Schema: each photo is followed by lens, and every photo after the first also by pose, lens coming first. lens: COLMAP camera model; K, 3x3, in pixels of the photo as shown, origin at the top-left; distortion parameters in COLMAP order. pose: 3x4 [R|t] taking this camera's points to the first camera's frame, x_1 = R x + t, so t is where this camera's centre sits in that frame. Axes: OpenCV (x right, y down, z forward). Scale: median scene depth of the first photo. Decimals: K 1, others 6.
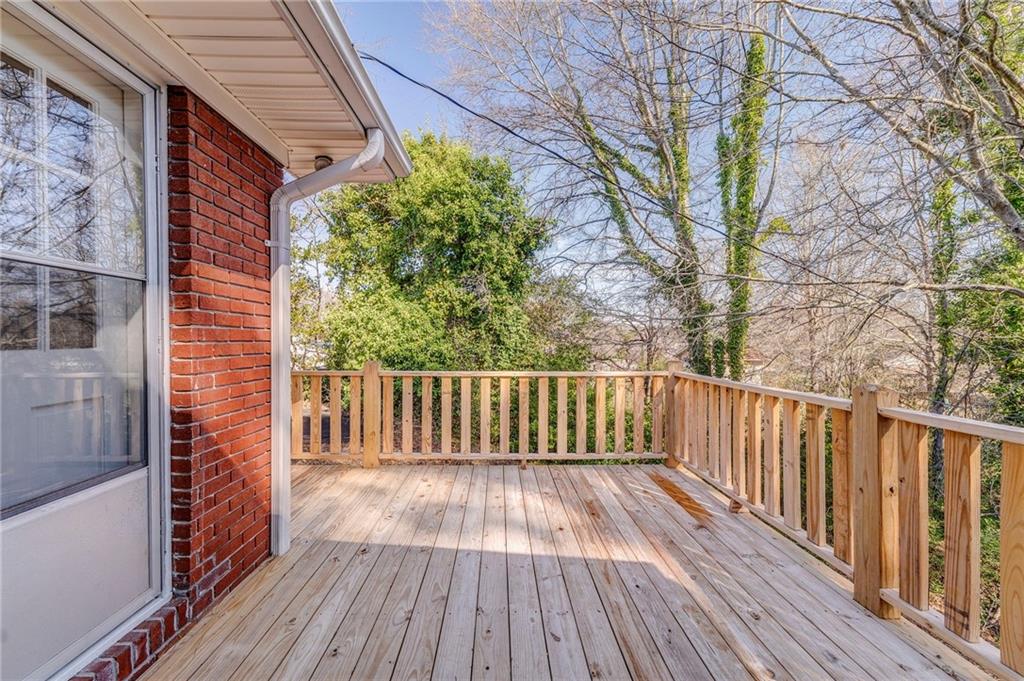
lens RADIAL K [[431.4, 0, 506.3], [0, 431.4, 340.4], [0, 0, 1]] dist [0.000476, 0.000738]
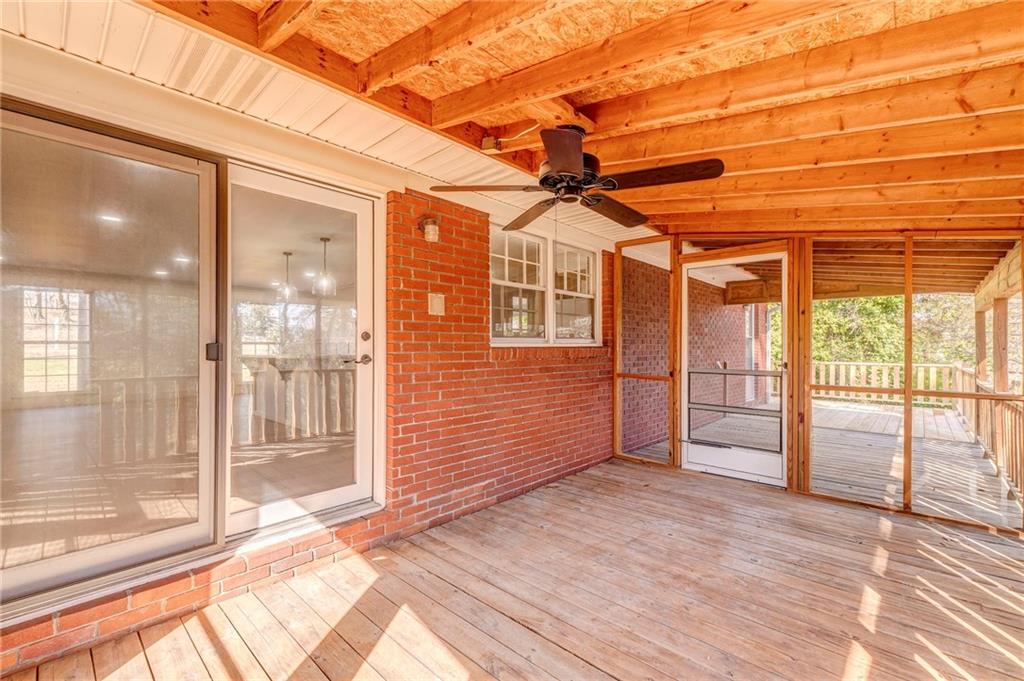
lens RADIAL K [[431.4, 0, 504.7], [0, 431.4, 344.9], [0, 0, 1]] dist [0.000476, 0.000738]
pose [[0.726488, 0.000918, -0.687179, 0.079216], [-0.006440, 0.999964, -0.005473, 0.000584], [0.687149, 0.008402, 0.726468, -0.831313]]
